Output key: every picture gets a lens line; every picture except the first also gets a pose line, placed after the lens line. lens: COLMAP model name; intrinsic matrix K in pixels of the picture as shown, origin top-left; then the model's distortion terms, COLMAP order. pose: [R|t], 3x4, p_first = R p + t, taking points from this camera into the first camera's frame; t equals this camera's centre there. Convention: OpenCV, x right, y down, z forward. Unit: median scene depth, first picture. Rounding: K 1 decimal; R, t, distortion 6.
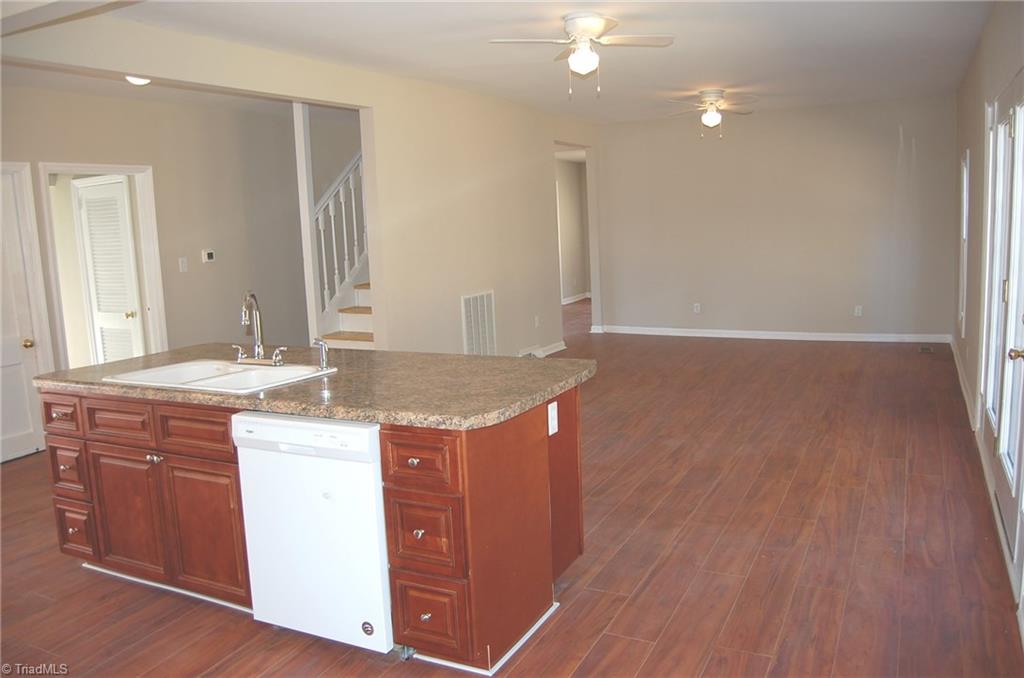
lens RADIAL K [[801.1, 0, 510.7], [0, 801.1, 334.4], [0, 0, 1]] dist [-0.091605, 0.024165]
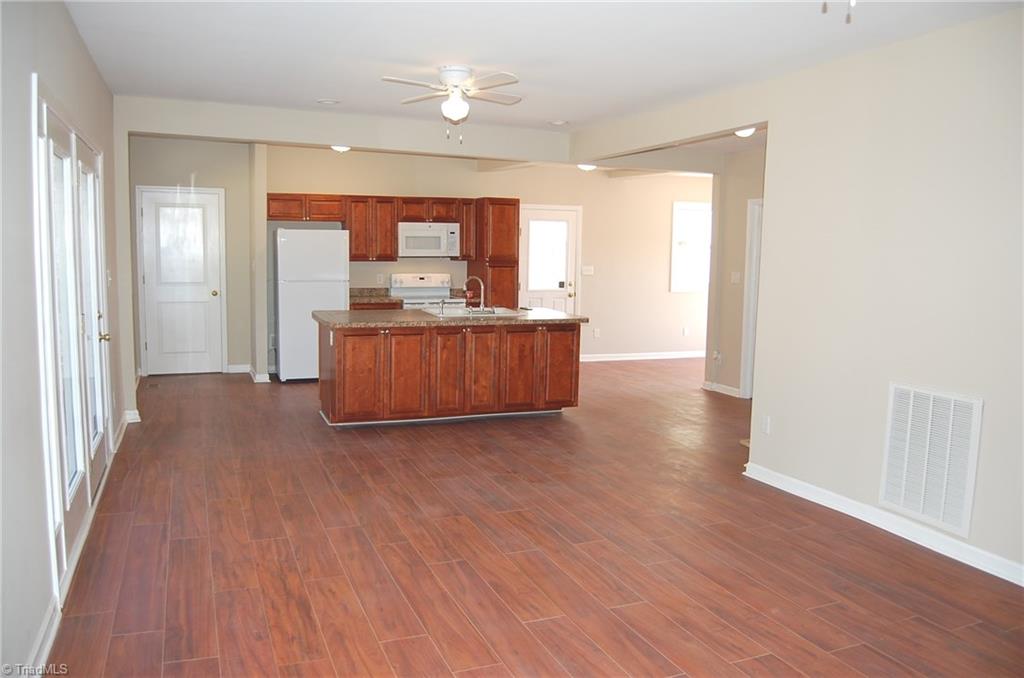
lens RADIAL K [[801.1, 0, 511.4], [0, 801.1, 345.6], [0, 0, 1]] dist [-0.091605, 0.024165]
pose [[-0.656924, 0.122210, -0.743987, 0.884072], [-0.098664, 0.964356, 0.245526, -0.299099], [0.747474, 0.234696, -0.621451, 1.786772]]
